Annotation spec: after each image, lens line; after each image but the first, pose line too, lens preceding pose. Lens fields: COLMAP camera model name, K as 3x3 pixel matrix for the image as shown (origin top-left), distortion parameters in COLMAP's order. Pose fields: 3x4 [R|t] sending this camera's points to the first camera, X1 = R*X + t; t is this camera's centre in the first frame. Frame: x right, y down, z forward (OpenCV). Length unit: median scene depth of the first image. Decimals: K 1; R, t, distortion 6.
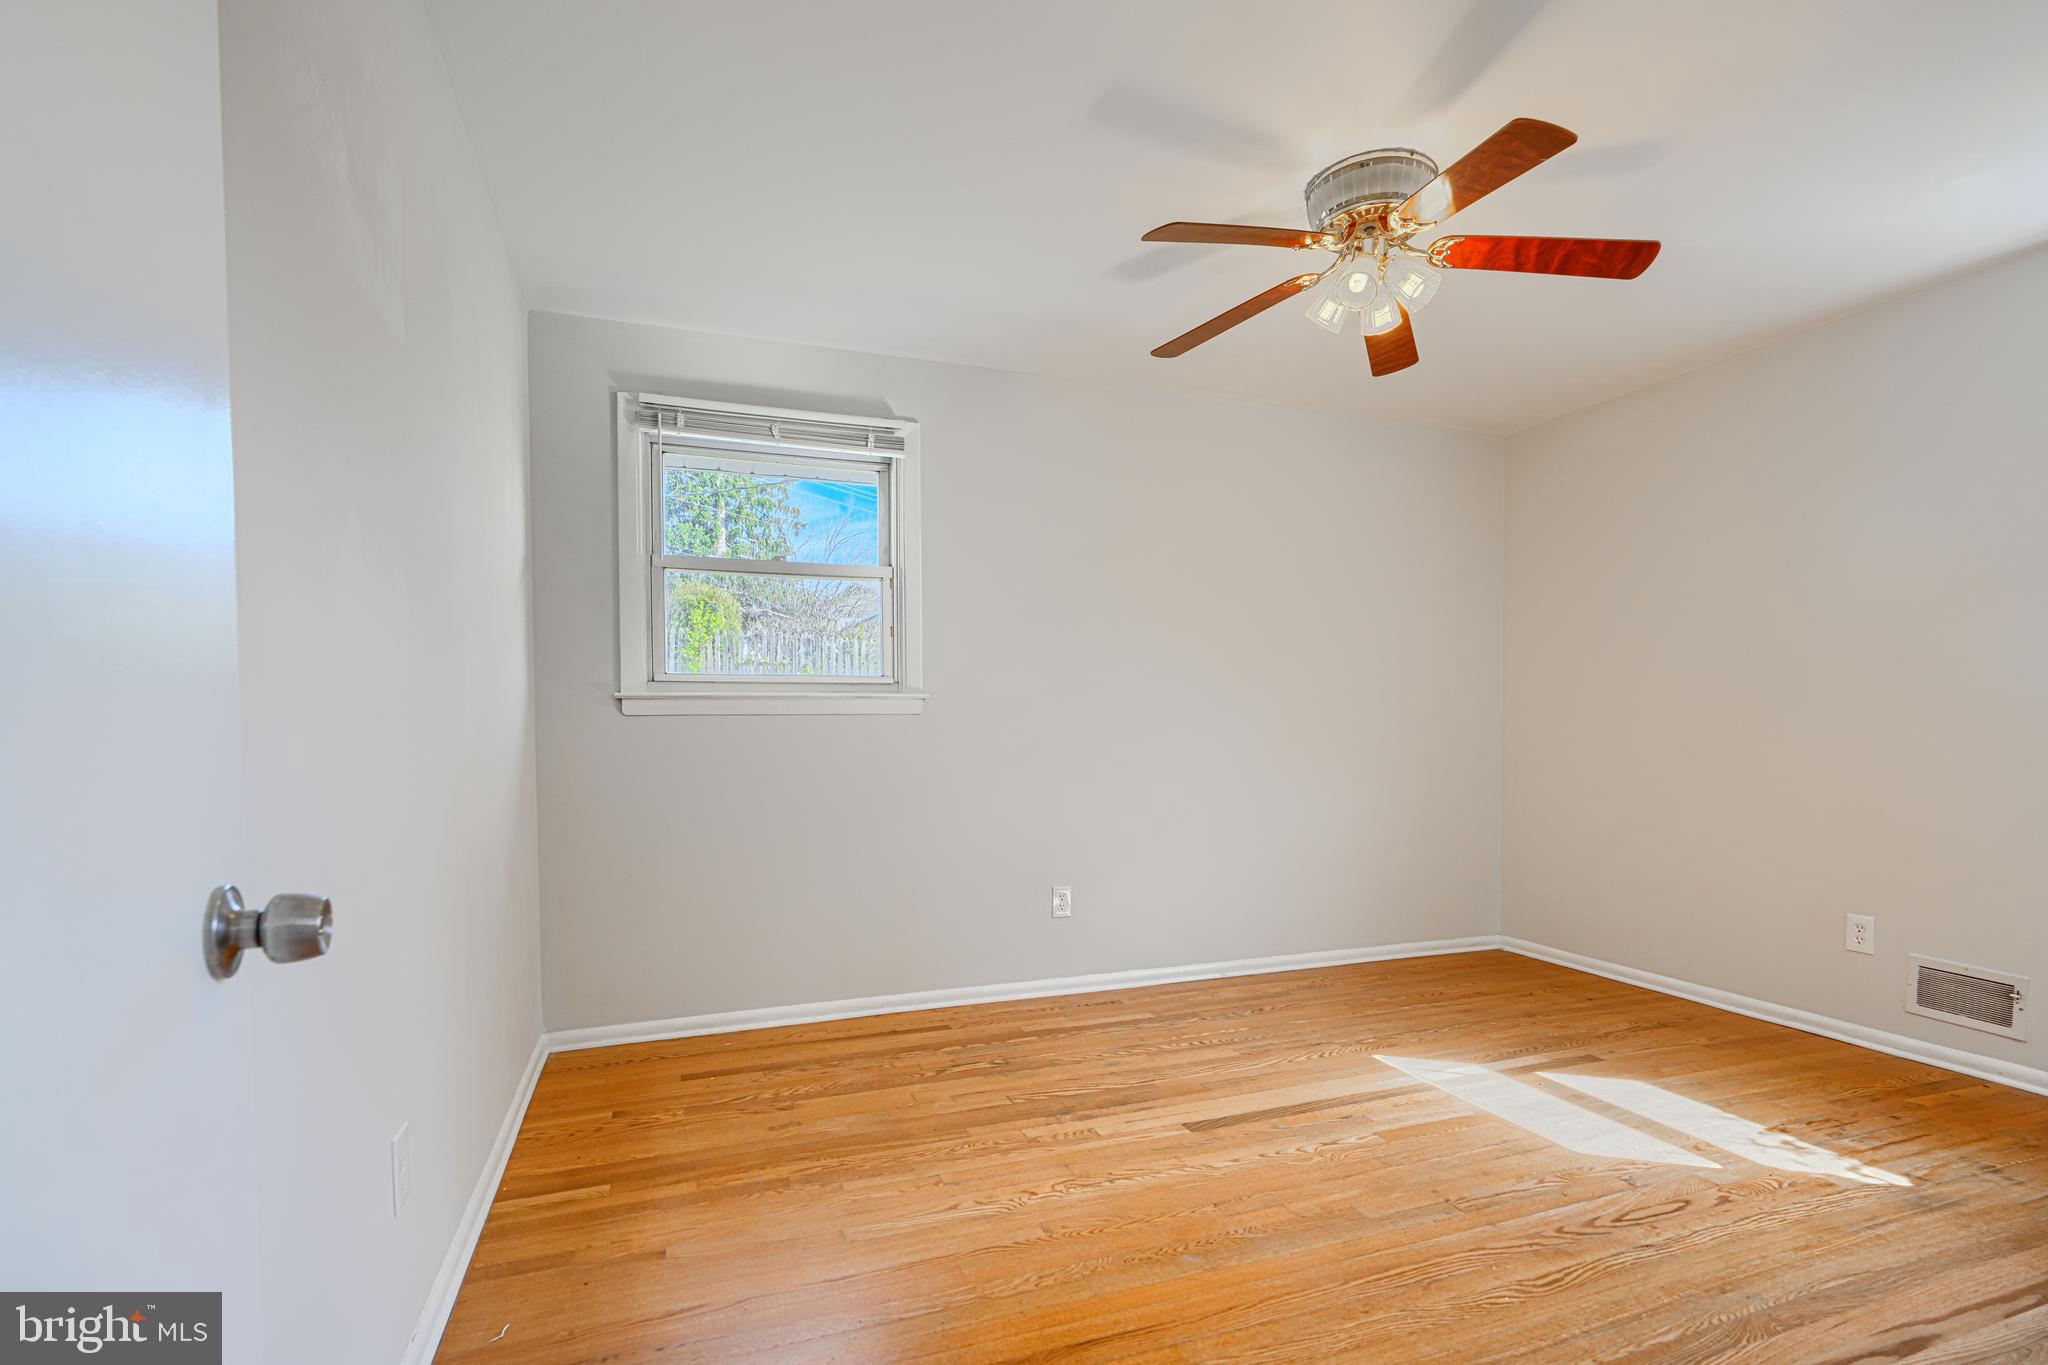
lens RADIAL K [[945.2, 0, 1010.9], [0, 945.2, 746.6], [0, 0, 1]] dist [0.002768, 0.000296]
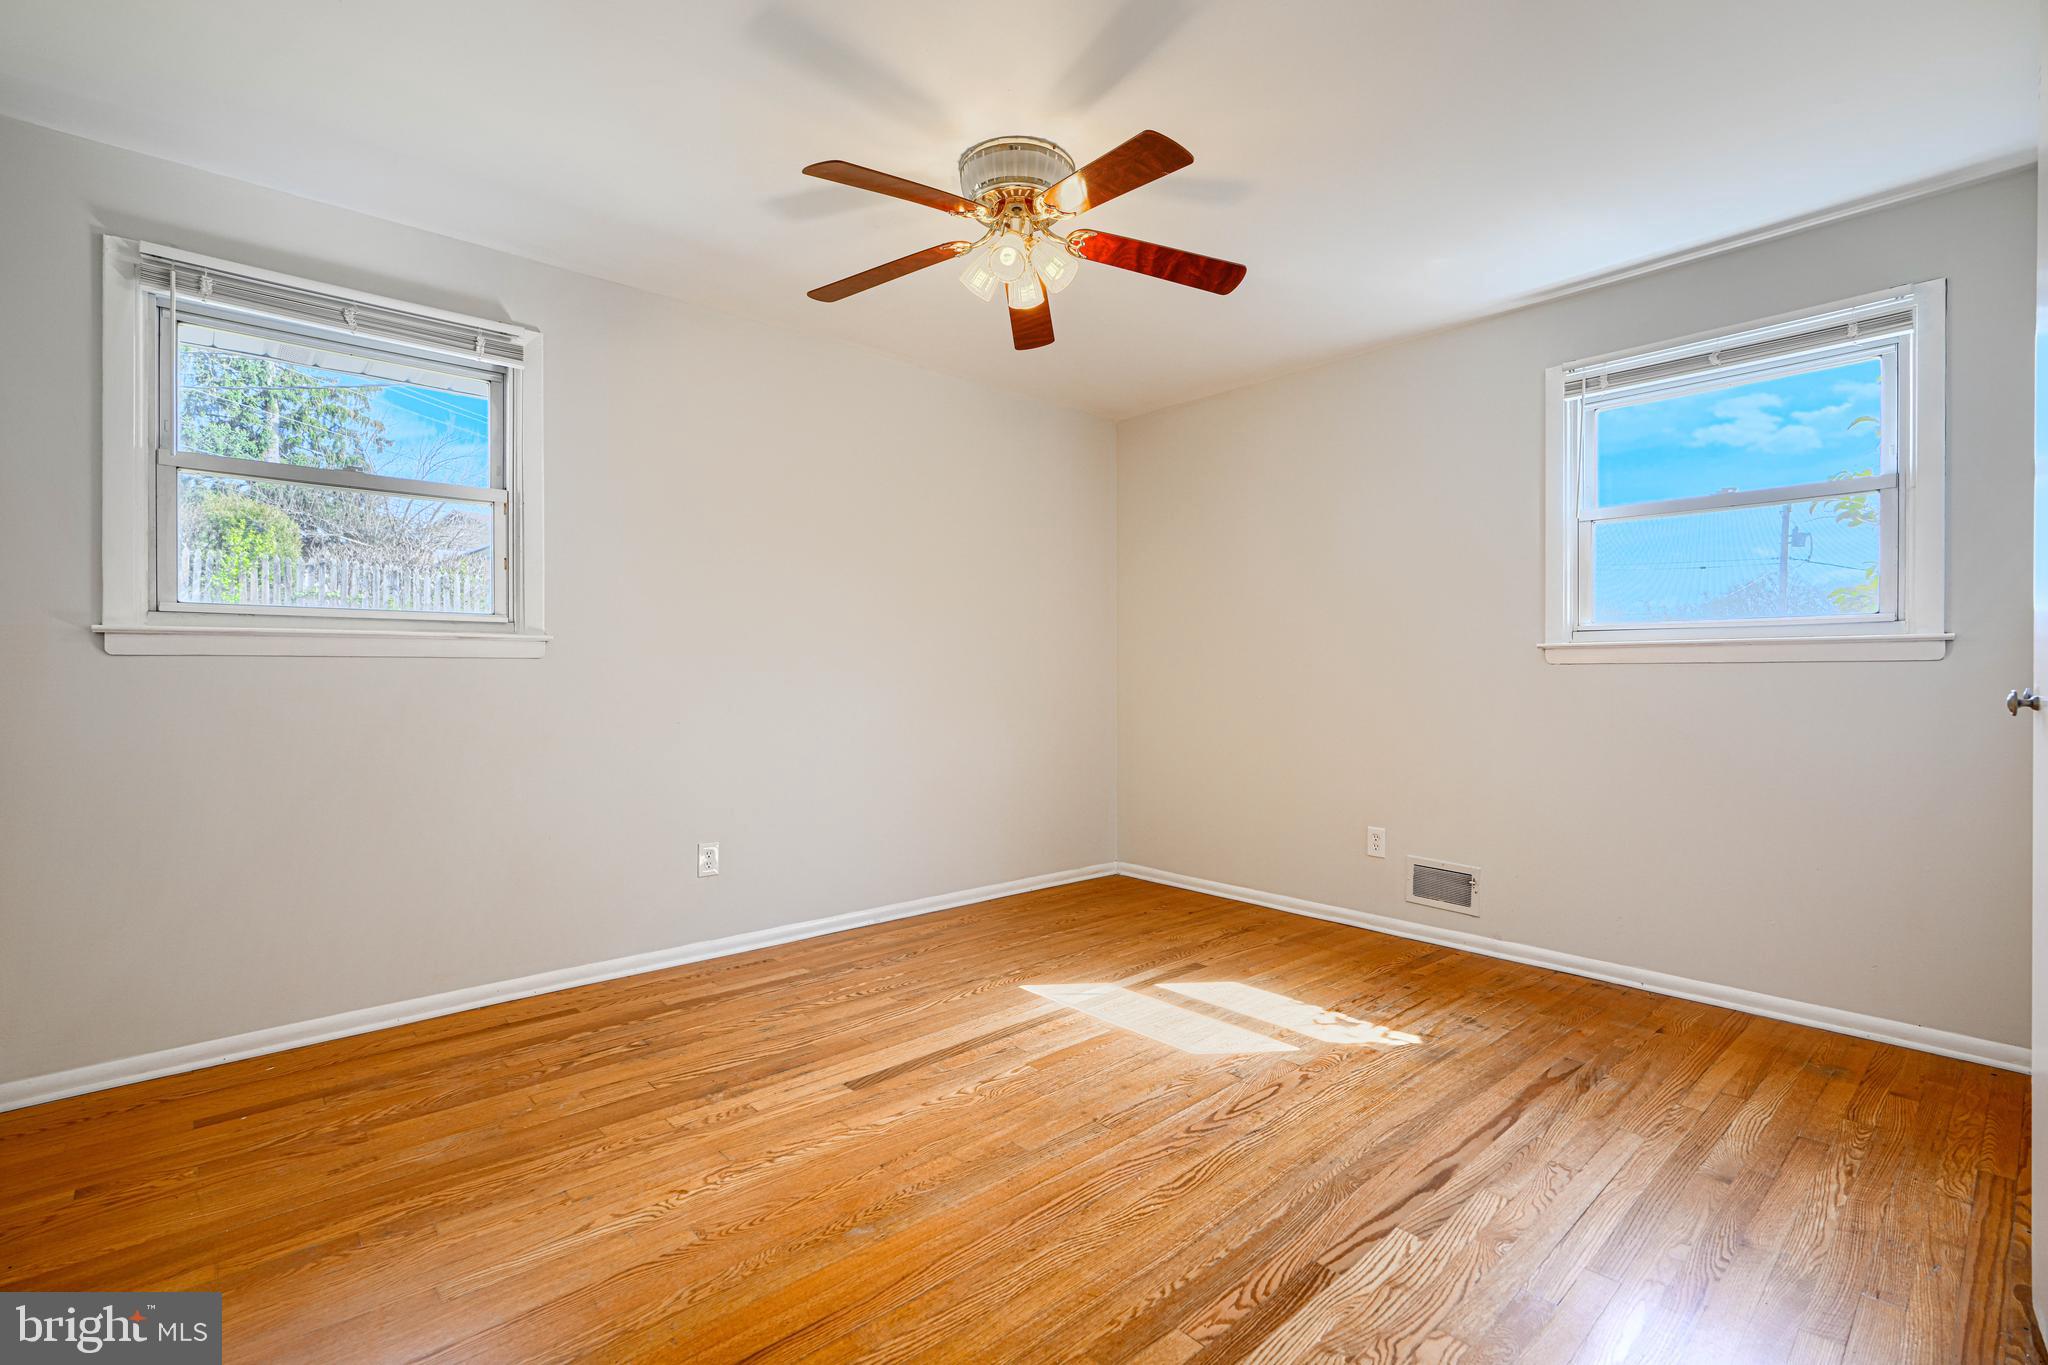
lens RADIAL K [[917.7, 0, 1011.0], [0, 917.7, 679.1], [0, 0, 1]] dist [0.000481, 0.000467]
pose [[0.928194, 0.004403, 0.372071, -0.010521], [0.001599, 0.999874, -0.015819, -0.000448], [-0.372094, 0.015278, 0.928069, 0.051437]]
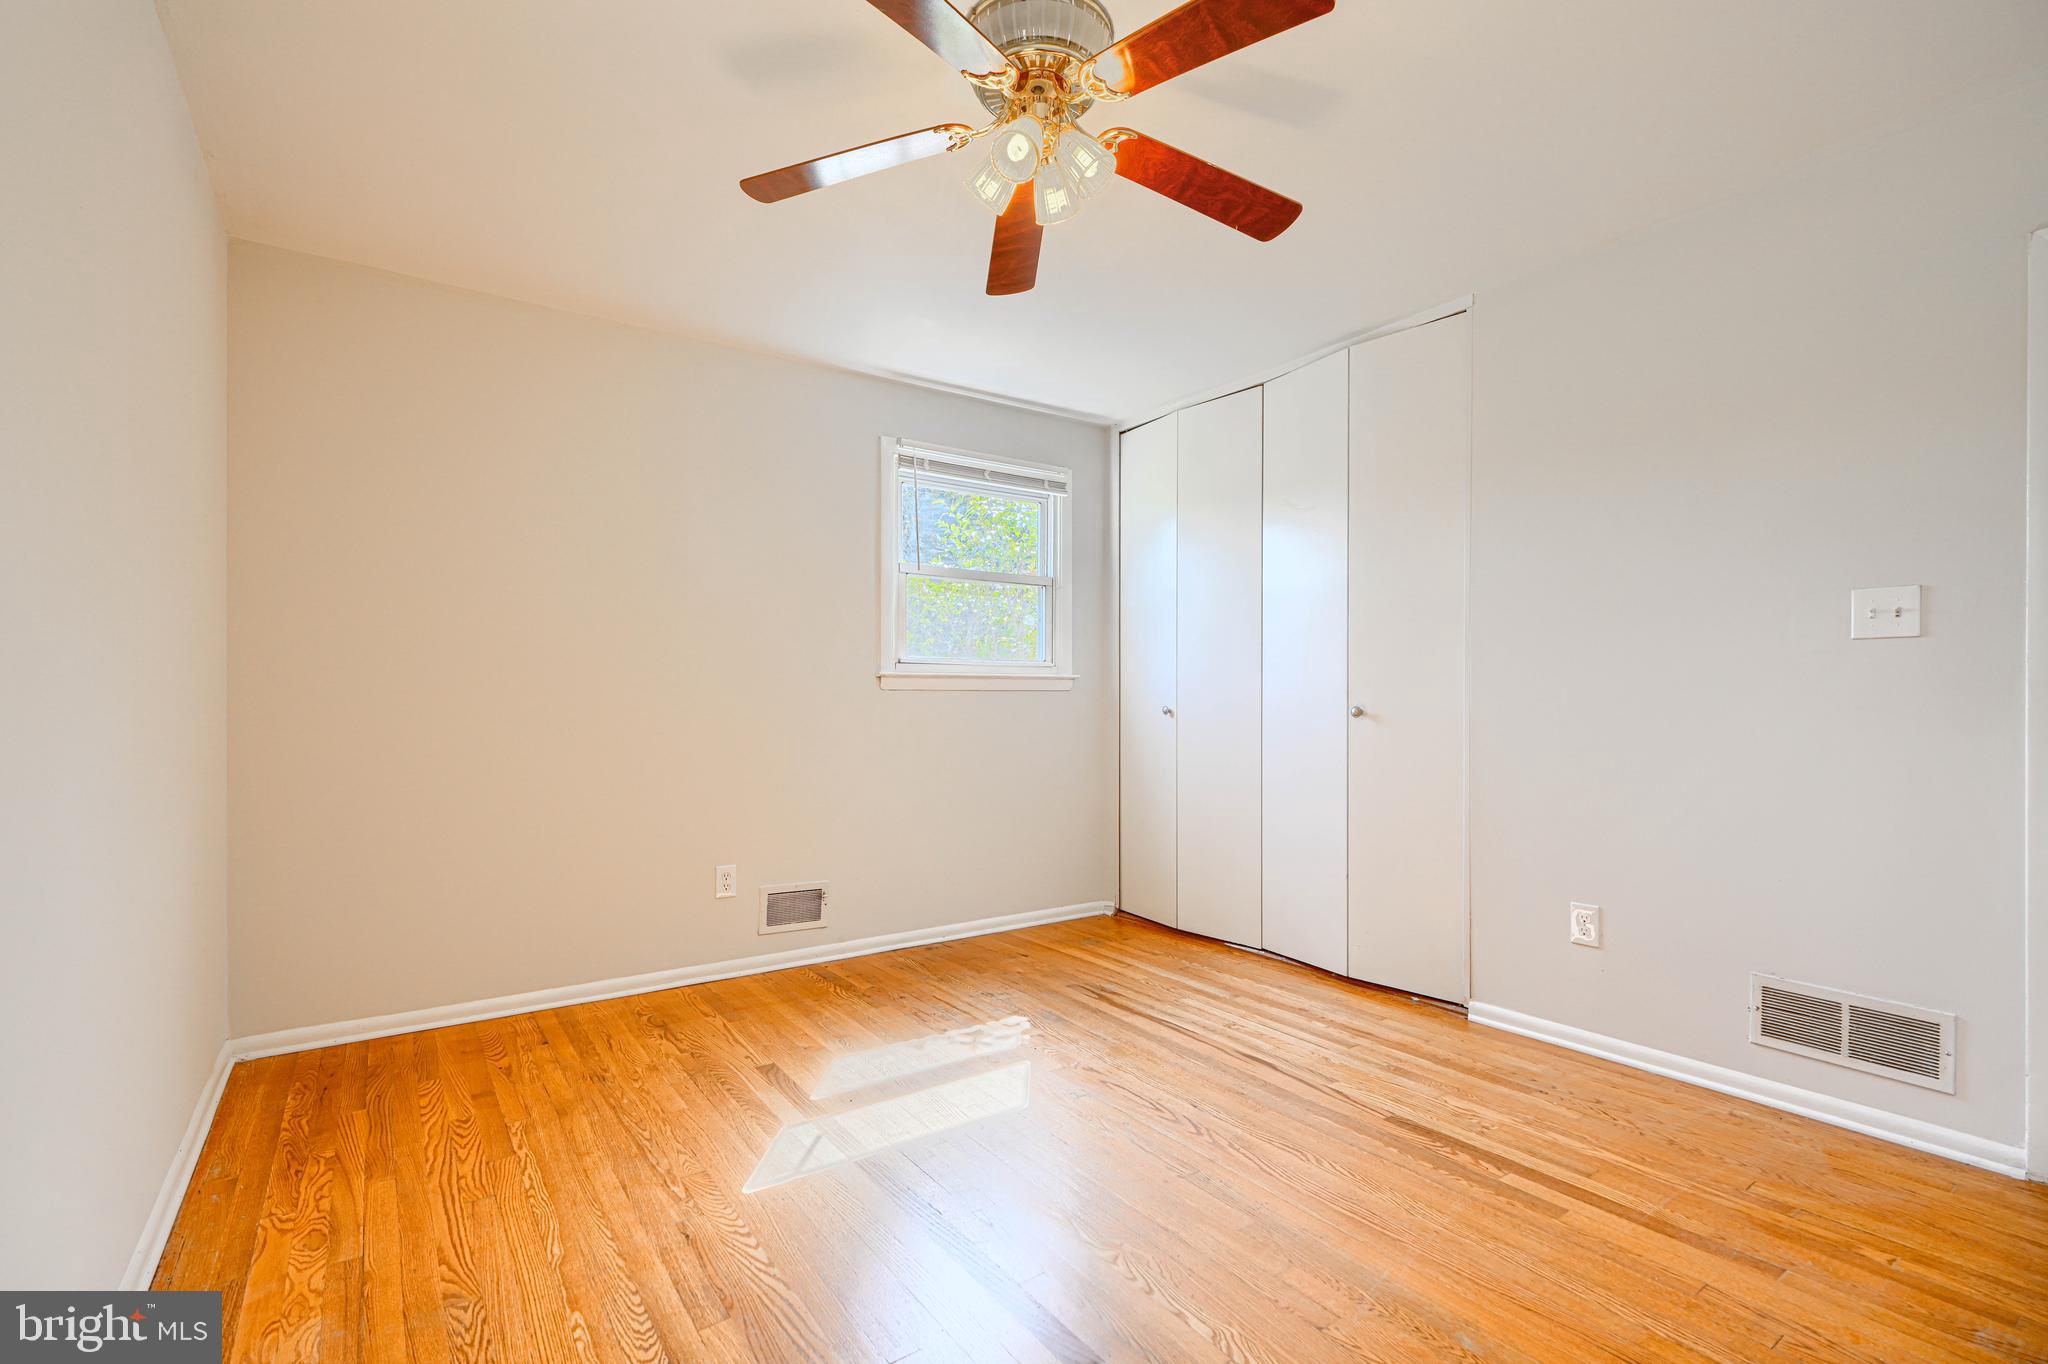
lens RADIAL K [[933.7, 0, 1020.4], [0, 933.7, 696.4], [0, 0, 1]] dist [0.000676, 0.000240]
pose [[-0.264296, 0.007163, 0.964415, -0.337093], [0.021026, 0.999778, -0.001664, -0.021148], [-0.964212, 0.019838, -0.264388, 1.067796]]
